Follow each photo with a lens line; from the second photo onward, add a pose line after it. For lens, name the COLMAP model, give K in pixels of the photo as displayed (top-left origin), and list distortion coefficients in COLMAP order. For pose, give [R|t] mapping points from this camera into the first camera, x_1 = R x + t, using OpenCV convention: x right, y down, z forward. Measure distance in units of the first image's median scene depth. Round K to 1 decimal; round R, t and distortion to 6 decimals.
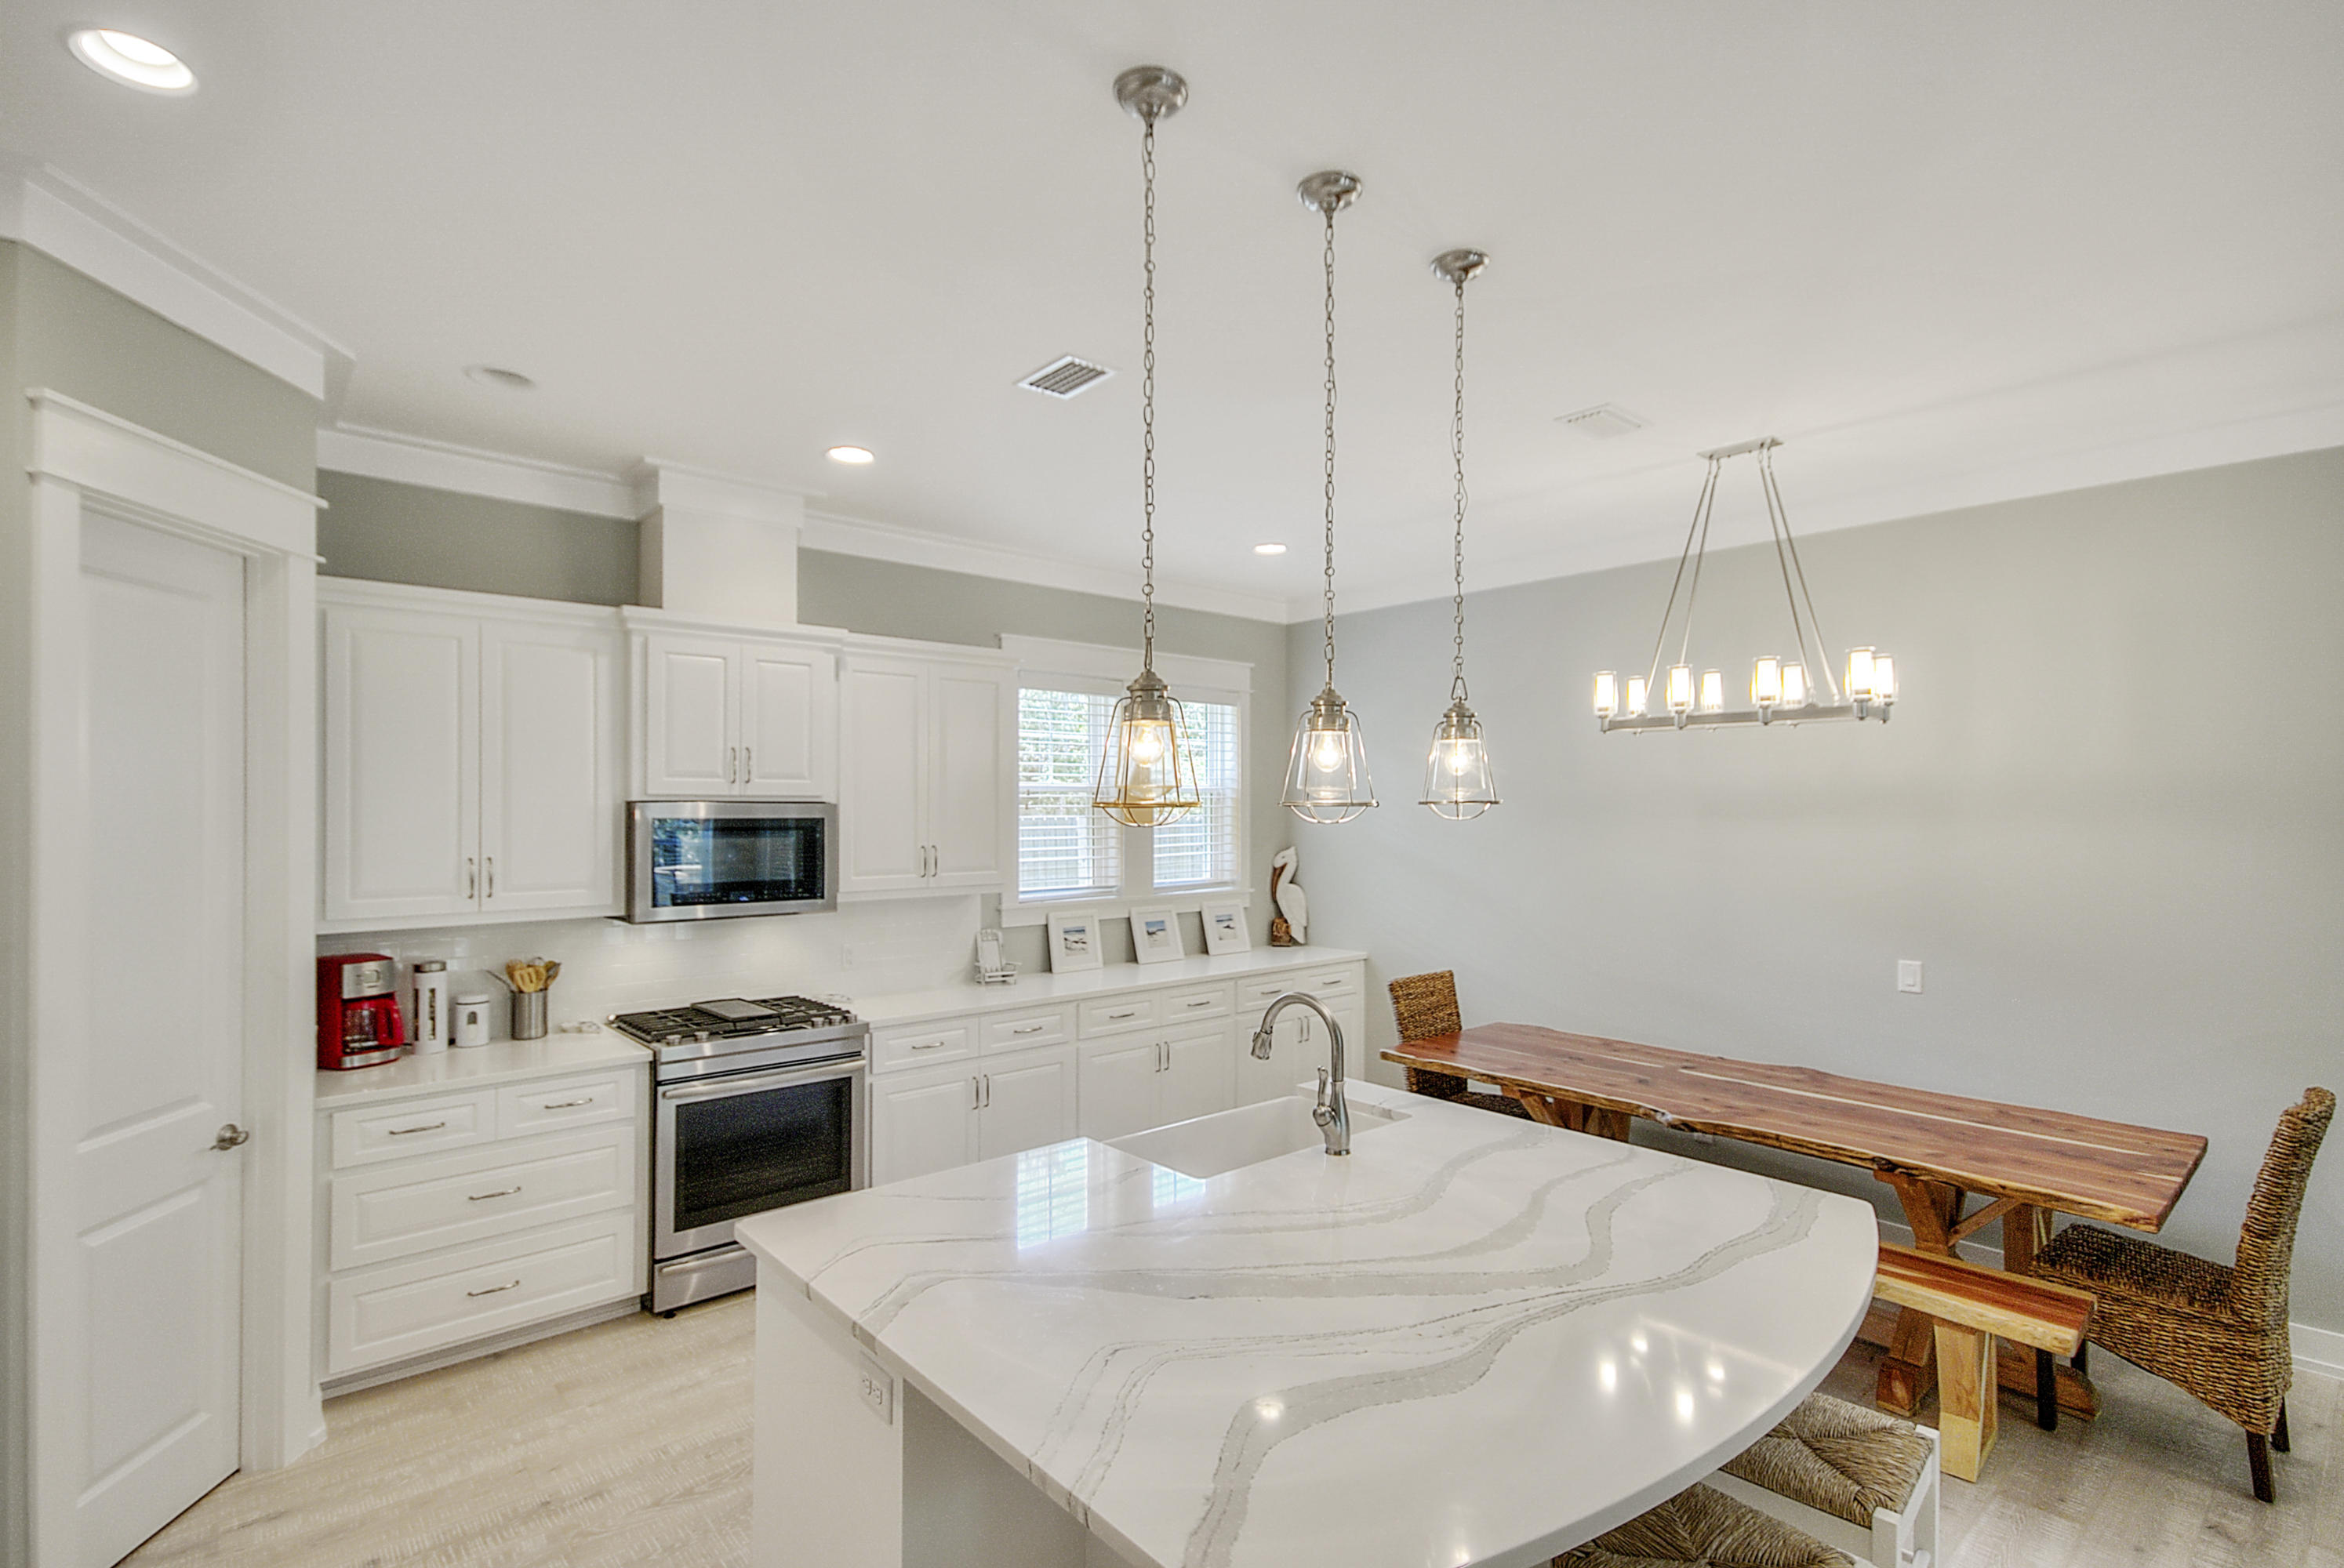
lens RADIAL K [[1083.9, 0, 1172.4], [0, 1083.9, 796.7], [0, 0, 1]] dist [0.000994, -0.007615]
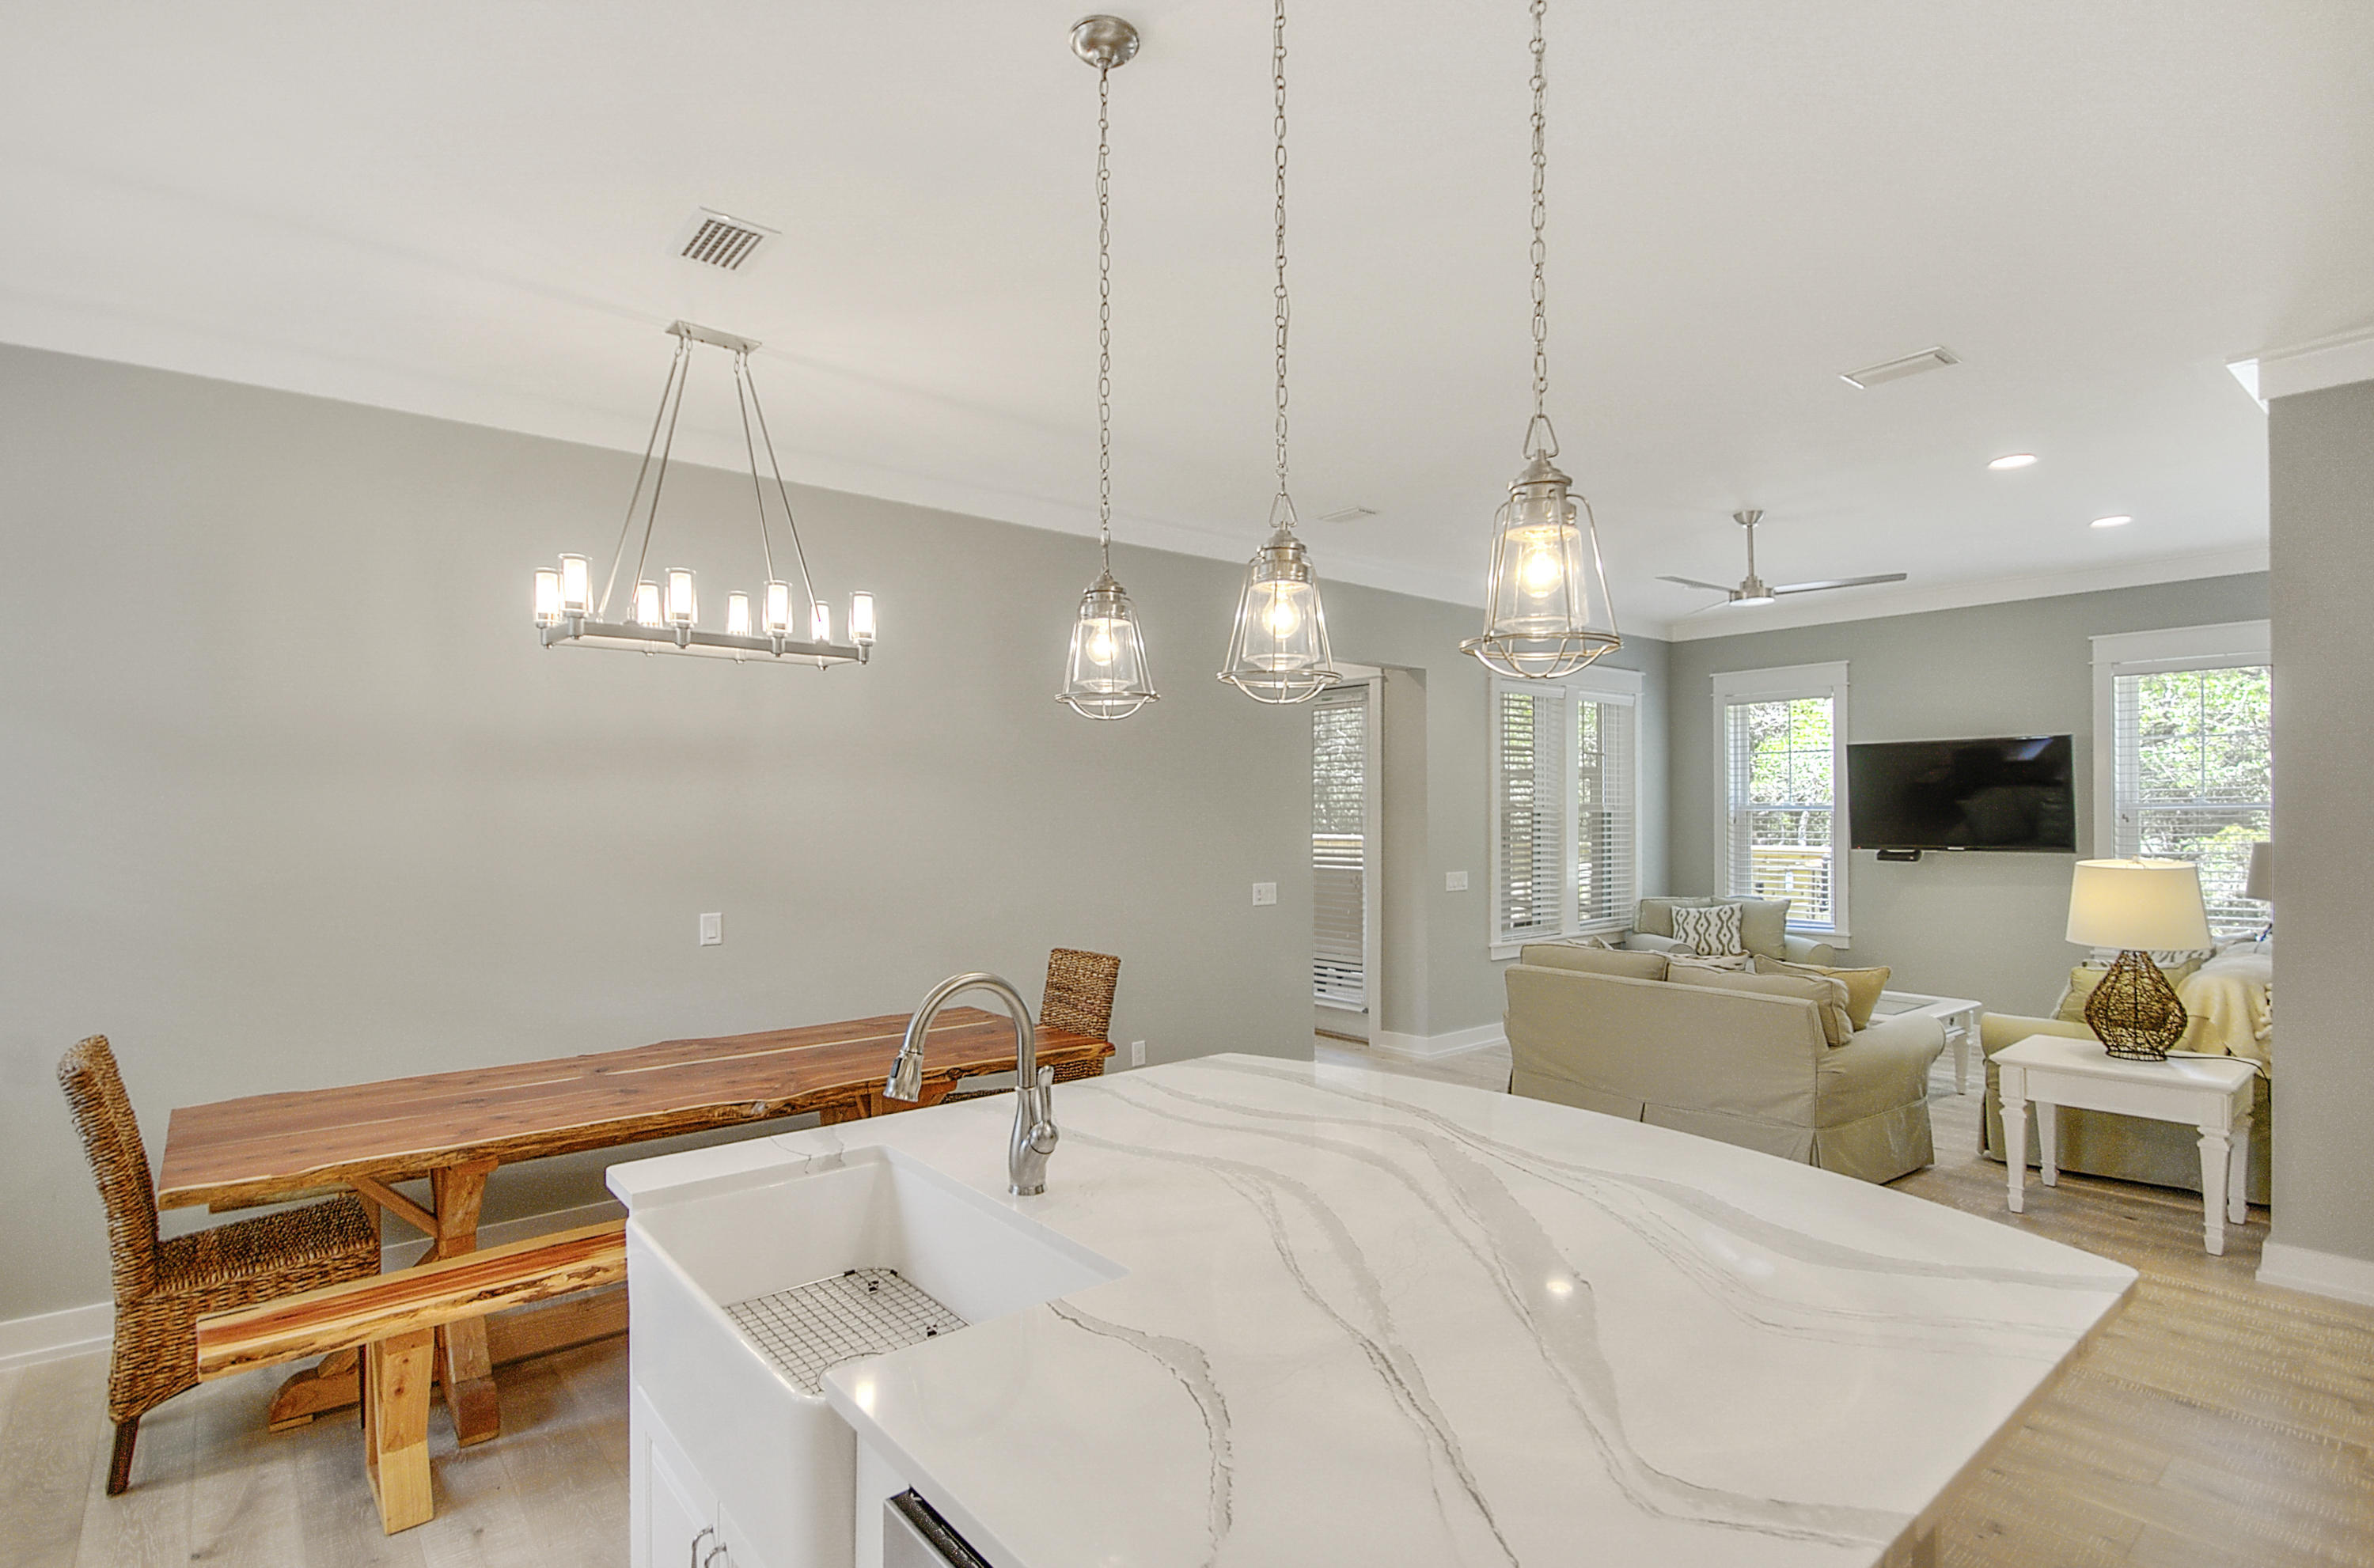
lens RADIAL K [[1097.8, 0, 1134.4], [0, 1097.8, 806.1], [0, 0, 1]] dist [0.000994, -0.007615]
pose [[0.018173, 0.016700, 0.999695, -0.318938], [-0.016335, 0.999732, -0.016404, 0.050409], [-0.999701, -0.016032, 0.018441, 0.524619]]
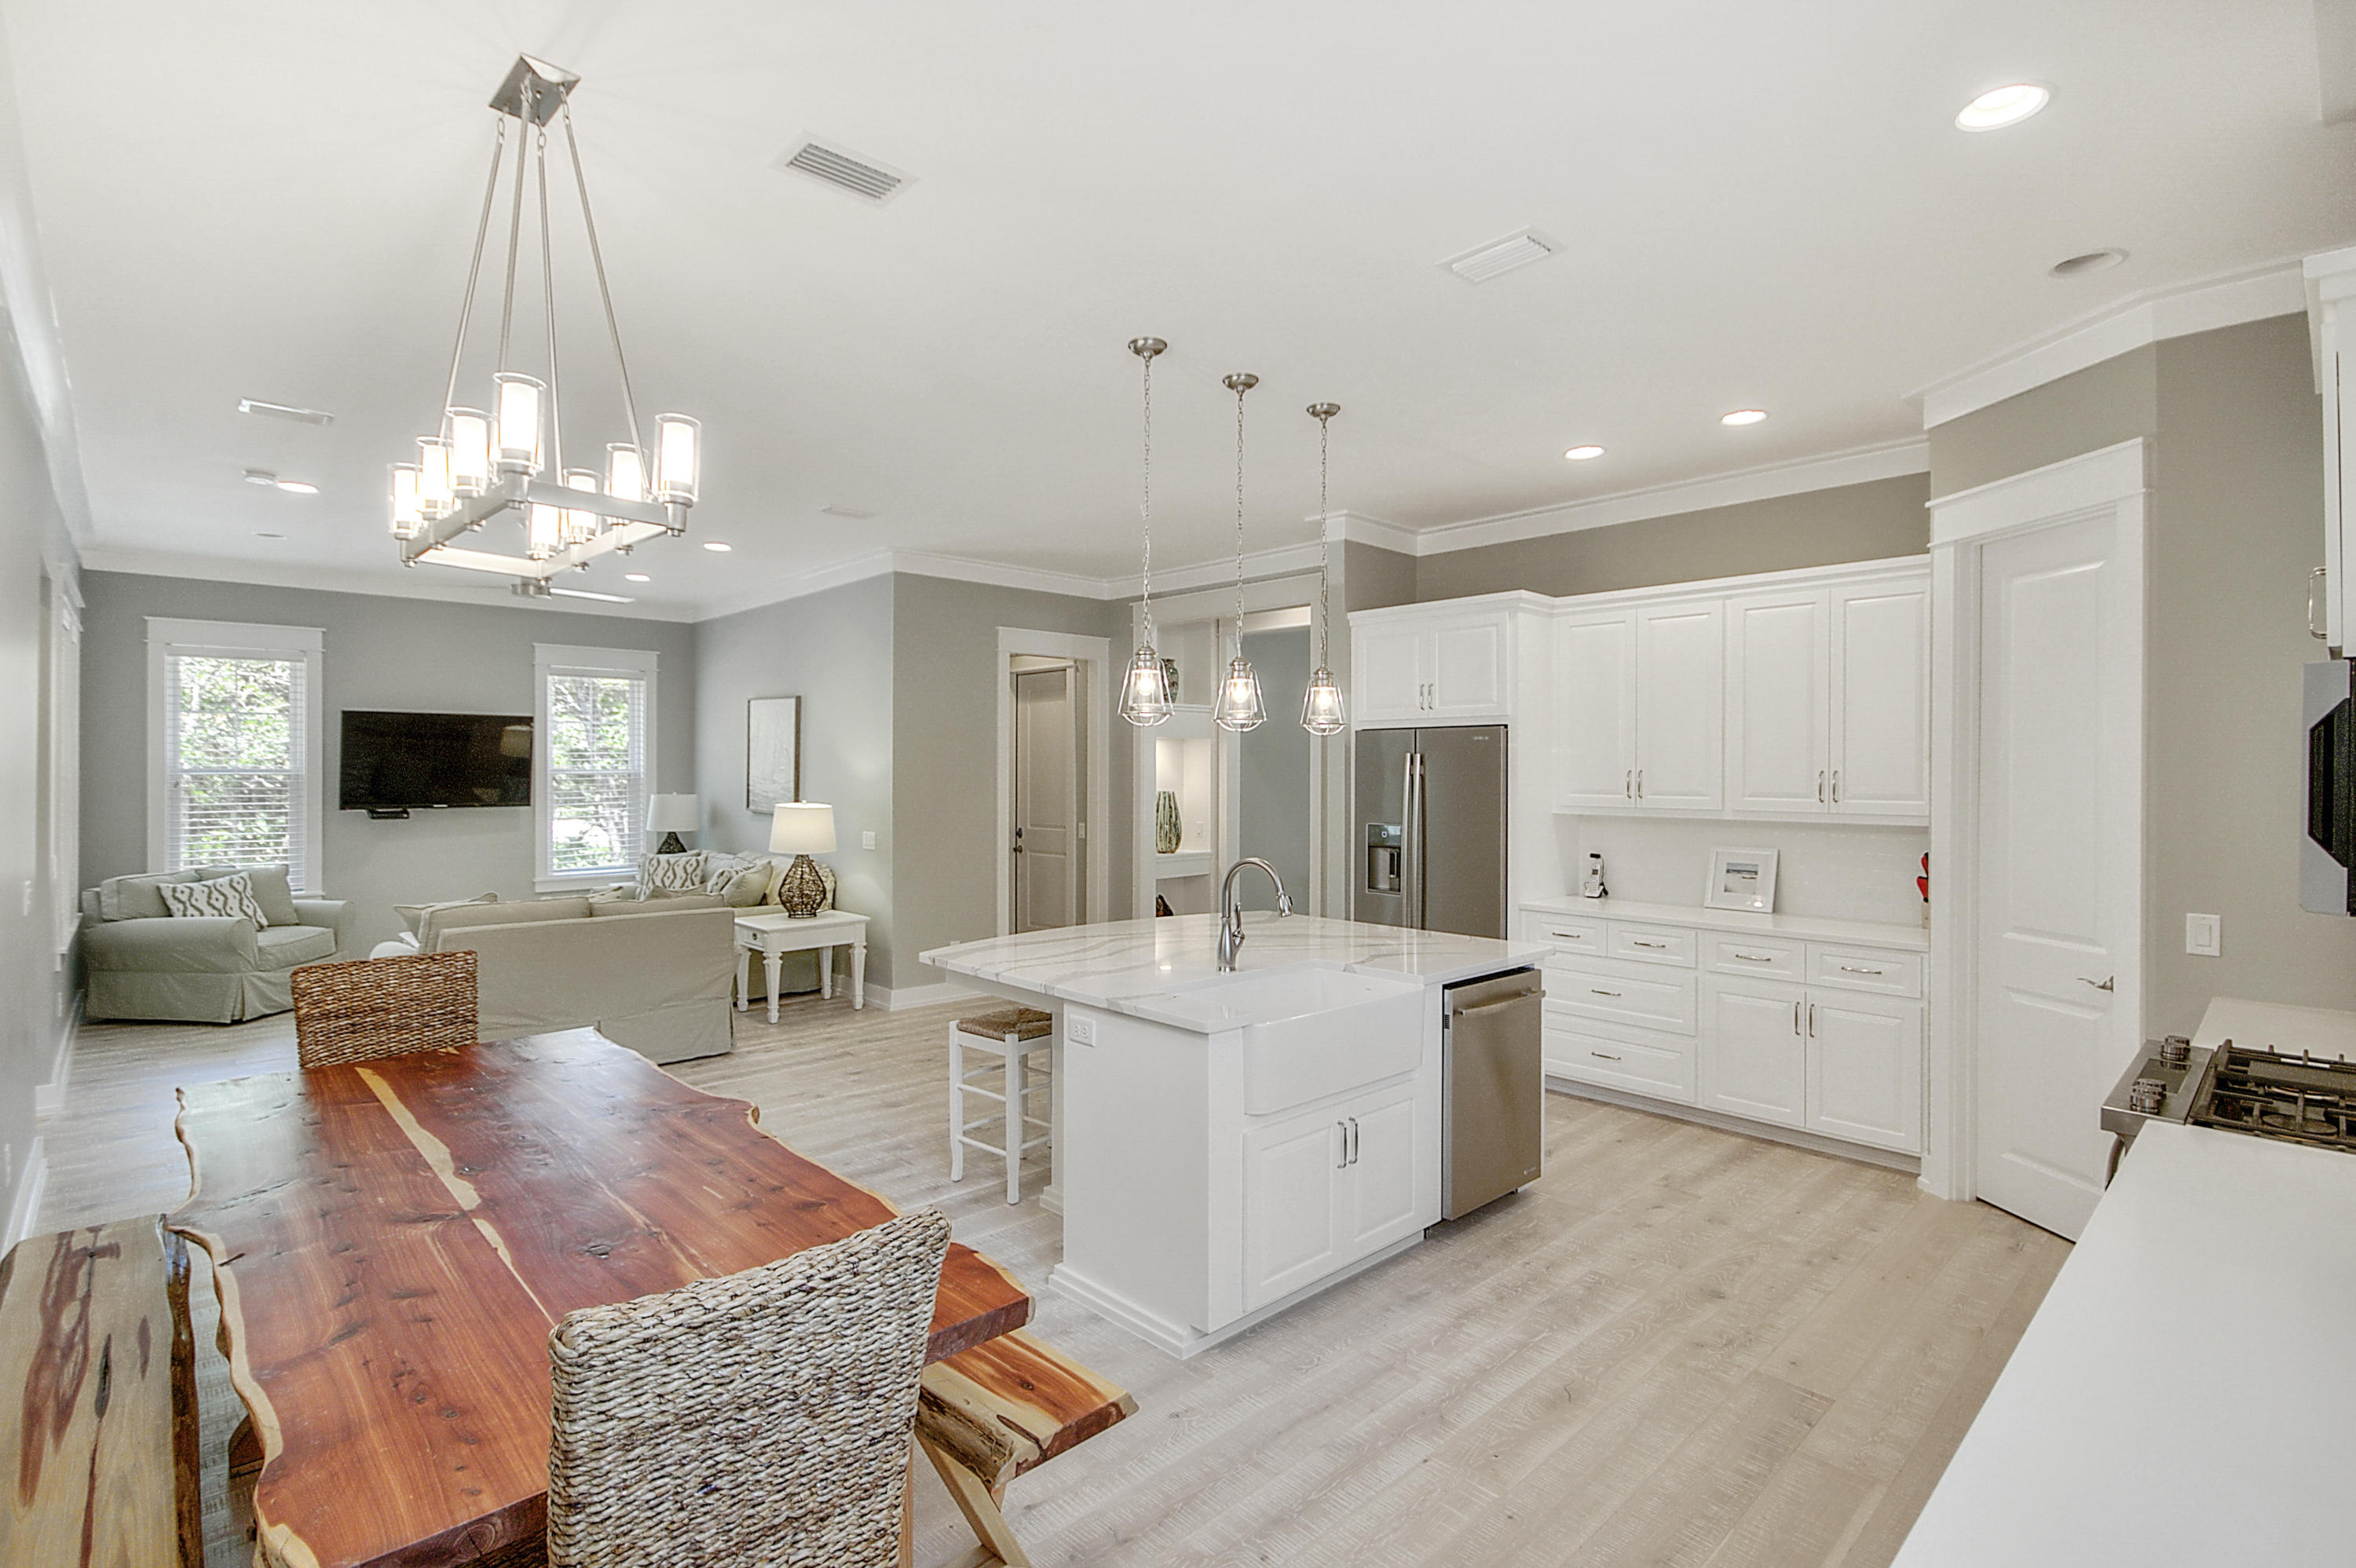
lens RADIAL K [[1089.5, 0, 1184.3], [0, 1089.5, 778.1], [0, 0, 1]] dist [0.000994, -0.007615]
pose [[-0.999019, 0.009088, -0.043340, 0.140527], [0.009698, 0.999857, -0.013887, 0.057085], [0.043207, -0.014294, -0.998964, 1.357916]]
